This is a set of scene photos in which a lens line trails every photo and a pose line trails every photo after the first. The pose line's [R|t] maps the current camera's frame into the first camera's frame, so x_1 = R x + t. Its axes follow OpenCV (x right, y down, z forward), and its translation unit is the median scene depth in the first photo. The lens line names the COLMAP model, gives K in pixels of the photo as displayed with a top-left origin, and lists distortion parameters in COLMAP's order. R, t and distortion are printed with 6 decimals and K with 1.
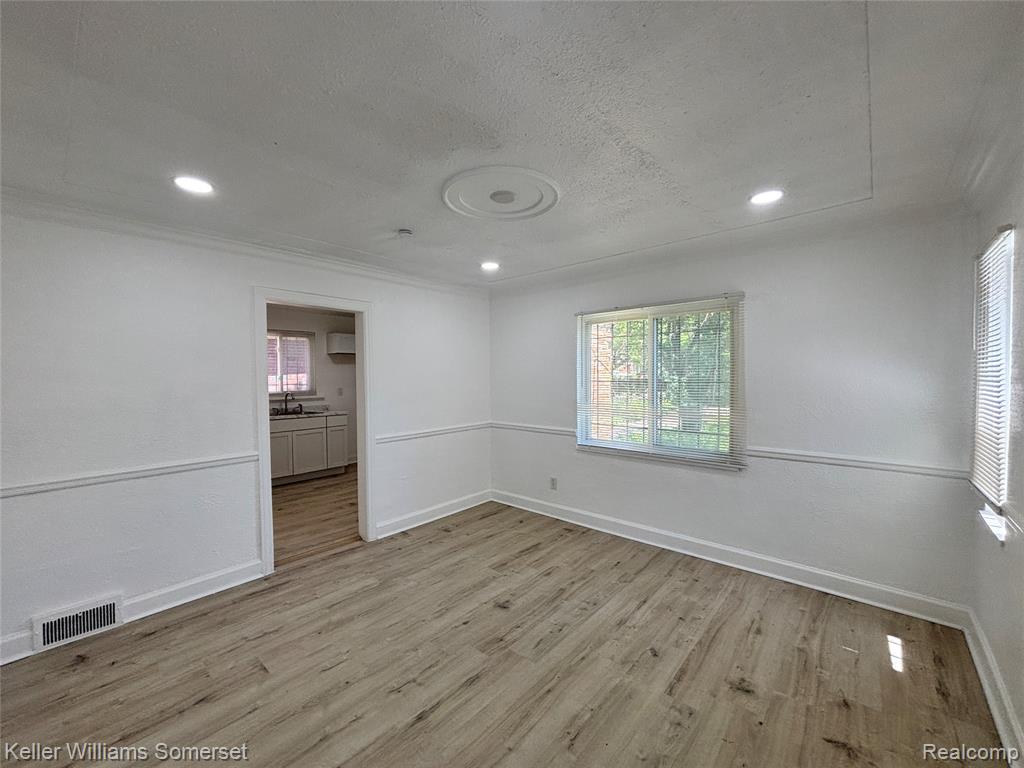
lens RADIAL K [[415.3, 0, 511.3], [0, 415.3, 382.8], [0, 0, 1]] dist [-0.000394, 0.004792]
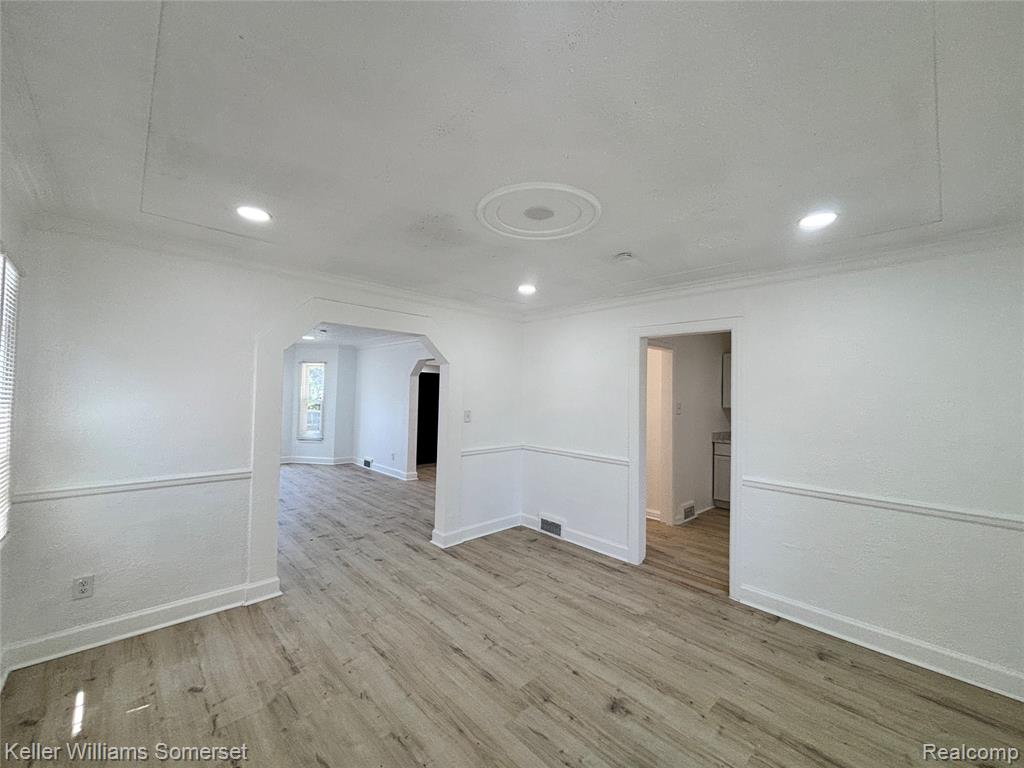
lens RADIAL K [[415.3, 0, 511.3], [0, 415.3, 382.8], [0, 0, 1]] dist [-0.000394, 0.004792]
pose [[-0.087791, -0.021038, -0.995917, 0.725306], [-0.042024, 0.998965, -0.017398, -0.030650], [0.995252, 0.040325, -0.088584, 0.808059]]
